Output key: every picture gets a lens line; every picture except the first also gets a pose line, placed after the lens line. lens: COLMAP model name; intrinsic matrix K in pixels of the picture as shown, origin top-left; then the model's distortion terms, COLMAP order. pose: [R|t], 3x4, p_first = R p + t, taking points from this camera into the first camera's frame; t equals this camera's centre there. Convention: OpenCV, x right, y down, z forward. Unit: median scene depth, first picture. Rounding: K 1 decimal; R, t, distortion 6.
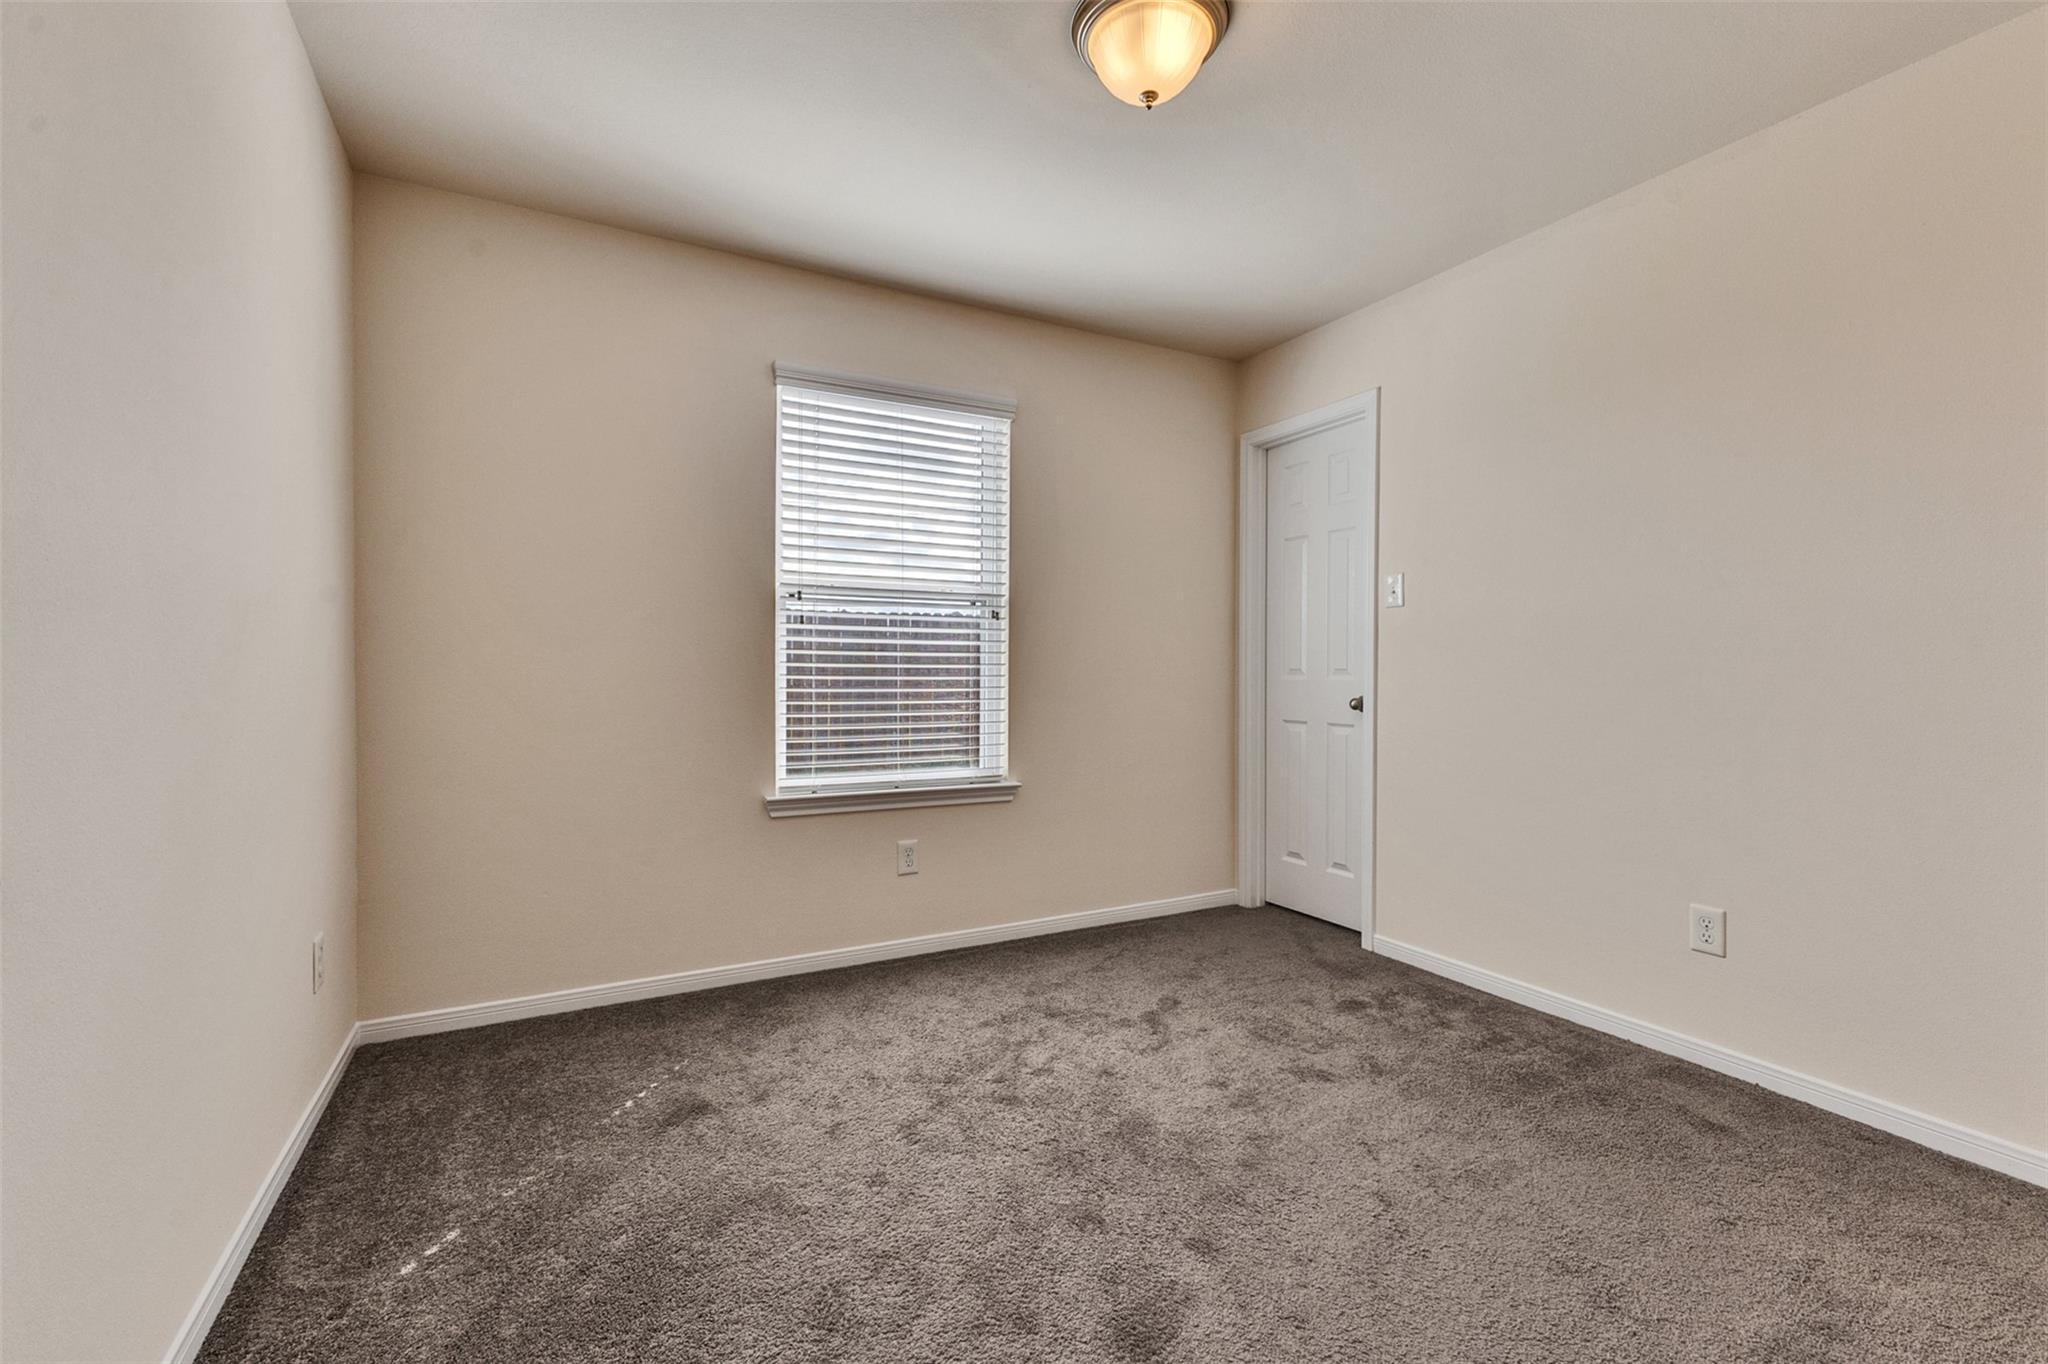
lens RADIAL K [[886.9, 0, 1022.2], [0, 886.9, 677.6], [0, 0, 1]] dist [0.016805, -0.004621]
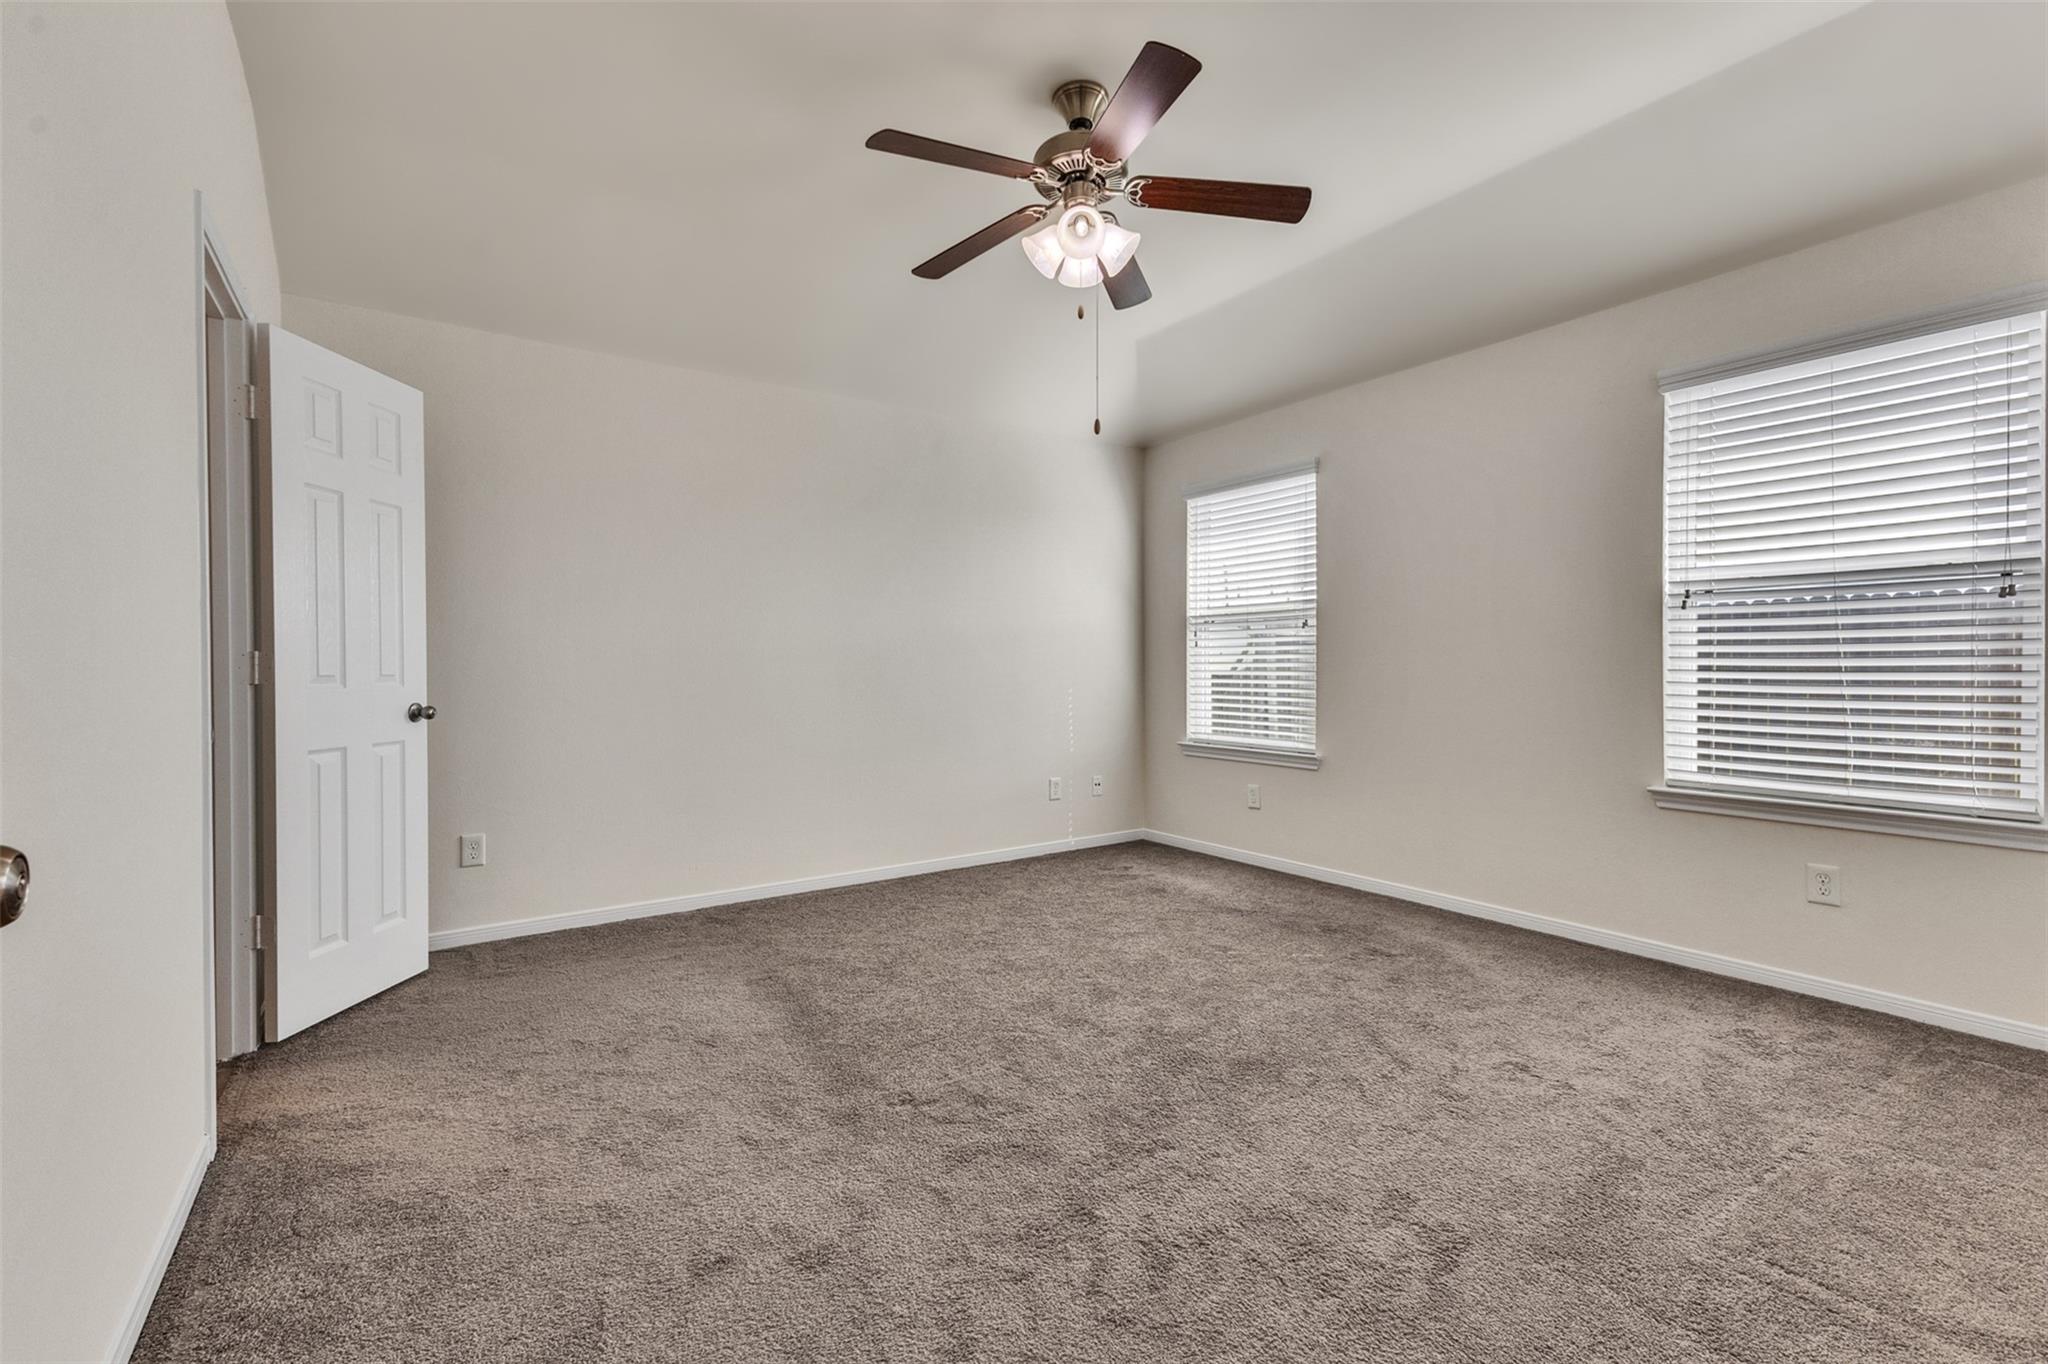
lens RADIAL K [[886.9, 0, 1022.2], [0, 886.9, 677.6], [0, 0, 1]] dist [0.016805, -0.004621]
pose [[0.113237, 0.009697, -0.993521, 0.619201], [-0.004484, 0.999947, 0.009249, -0.002362], [0.993558, 0.003408, 0.113274, 0.122946]]
